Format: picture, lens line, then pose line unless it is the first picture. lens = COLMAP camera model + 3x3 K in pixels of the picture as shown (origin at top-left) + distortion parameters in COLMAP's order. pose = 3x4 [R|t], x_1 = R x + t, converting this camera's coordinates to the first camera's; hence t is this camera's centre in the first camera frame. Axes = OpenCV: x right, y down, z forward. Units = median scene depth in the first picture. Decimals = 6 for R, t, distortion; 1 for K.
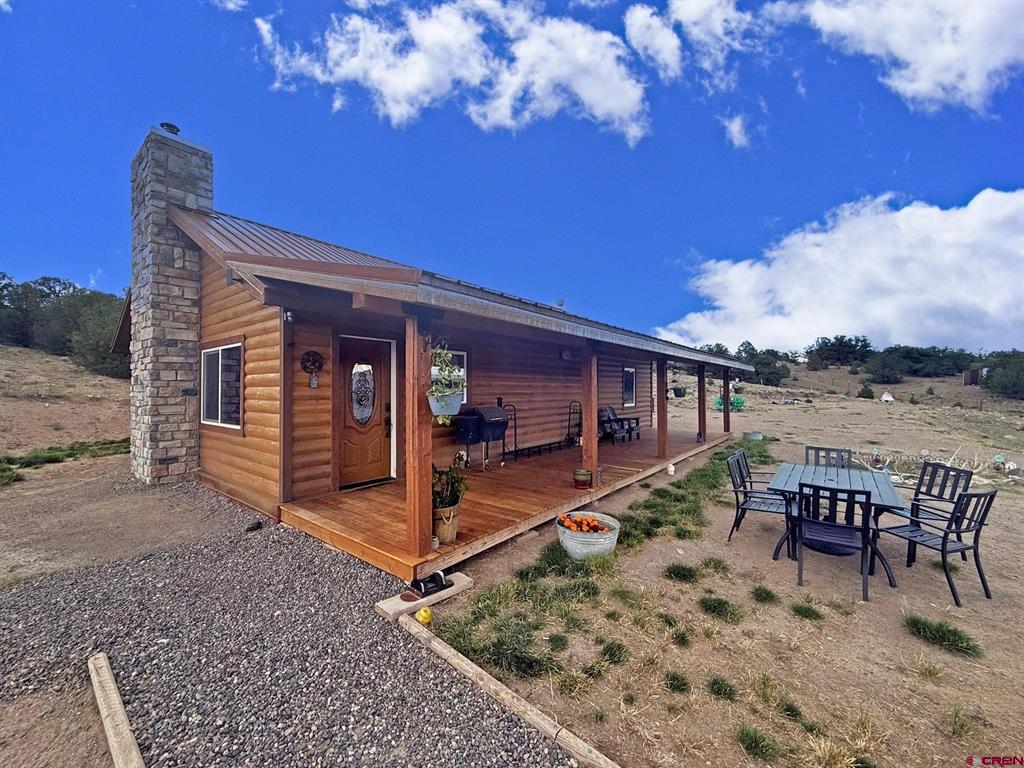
lens RADIAL K [[407.5, 0, 511.0], [0, 407.5, 384.6], [0, 0, 1]] dist [-0.000495, -0.000052]
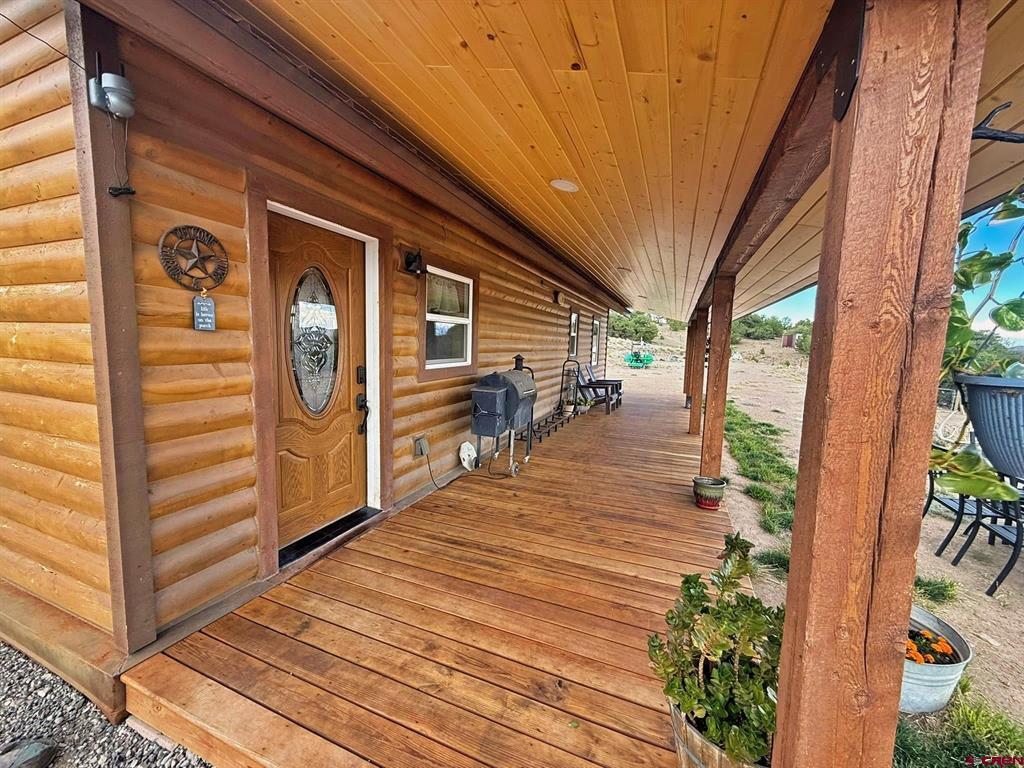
lens RADIAL K [[407.5, 0, 511.8], [0, 407.5, 383.8], [0, 0, 1]] dist [-0.000495, -0.000052]
pose [[0.958387, -0.002763, 0.285458, -0.316129], [-0.029839, 0.993506, 0.109797, 0.006965], [-0.283908, -0.113746, 0.952081, 0.550583]]
